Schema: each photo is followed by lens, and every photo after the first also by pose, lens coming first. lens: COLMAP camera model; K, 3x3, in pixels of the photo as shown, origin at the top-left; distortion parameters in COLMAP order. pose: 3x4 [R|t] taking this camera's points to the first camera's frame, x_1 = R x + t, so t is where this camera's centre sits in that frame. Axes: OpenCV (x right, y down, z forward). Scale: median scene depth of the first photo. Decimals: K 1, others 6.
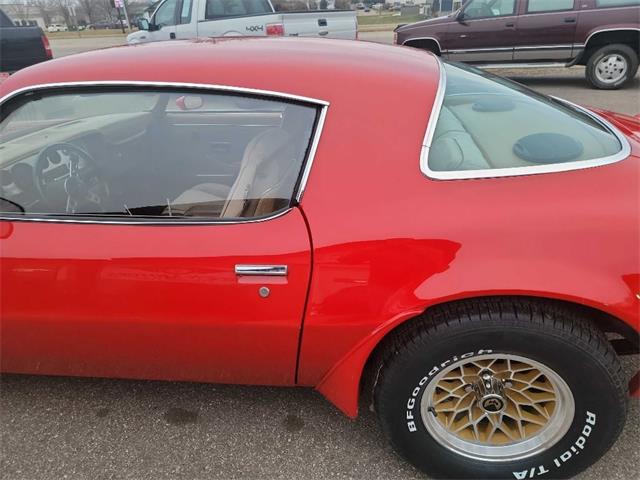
lens RADIAL K [[450.2, 0, 322.8], [0, 450.2, 234.5], [0, 0, 1]] dist [0.070788, -0.058796]
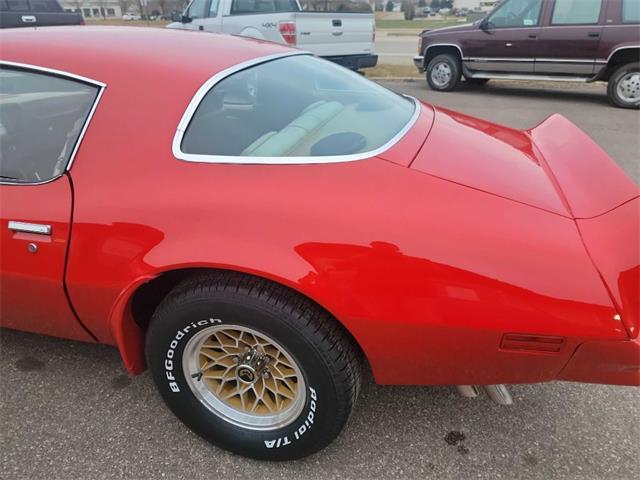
lens RADIAL K [[450.8, 0, 320.9], [0, 450.8, 230.6], [0, 0, 1]] dist [0.068408, -0.062264]
pose [[0.991374, 0.094518, -0.090795, 0.132935], [-0.095249, 0.995446, -0.003748, 0.003909], [0.090027, 0.012364, 0.995863, -0.013720]]
